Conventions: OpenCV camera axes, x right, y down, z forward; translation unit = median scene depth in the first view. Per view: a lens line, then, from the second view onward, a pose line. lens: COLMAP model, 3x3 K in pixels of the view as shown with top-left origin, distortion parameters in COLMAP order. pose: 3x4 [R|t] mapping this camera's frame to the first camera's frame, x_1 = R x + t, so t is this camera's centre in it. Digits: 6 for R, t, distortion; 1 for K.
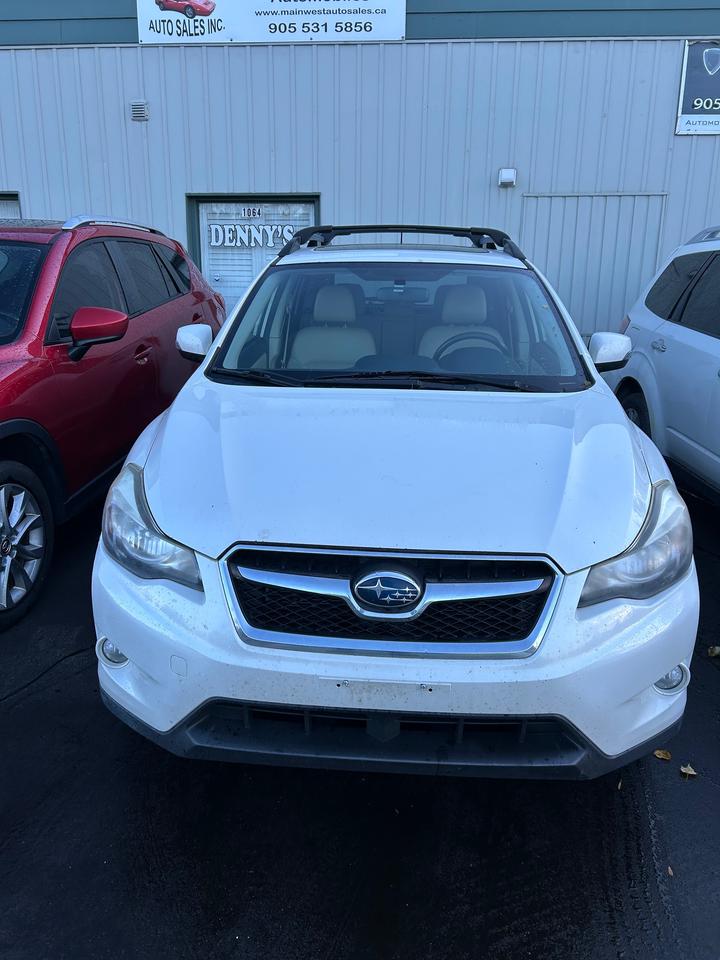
lens RADIAL K [[742.2, 0, 360.0], [0, 742.2, 480.0], [0, 0, 1]] dist [0.073186, -0.079788]
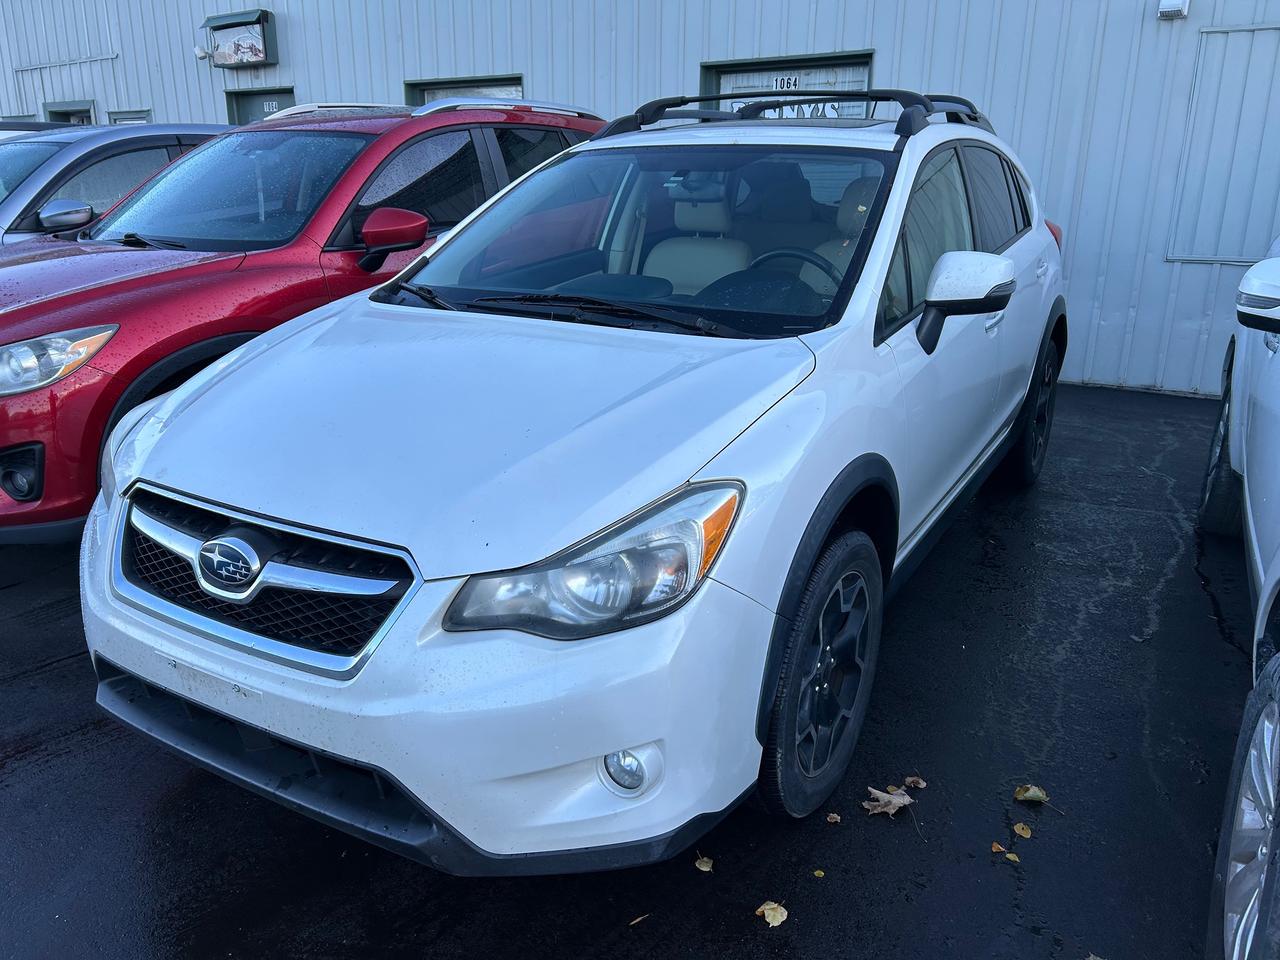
lens RADIAL K [[989.6, 0, 666.1], [0, 989.6, 479.9], [0, 0, 1]] dist [0.073186, -0.079788]
pose [[0.886590, 0.125980, -0.445071, 0.625240], [-0.112524, 0.992033, 0.056651, -0.034007], [0.448661, -0.000145, 0.893702, 0.180336]]
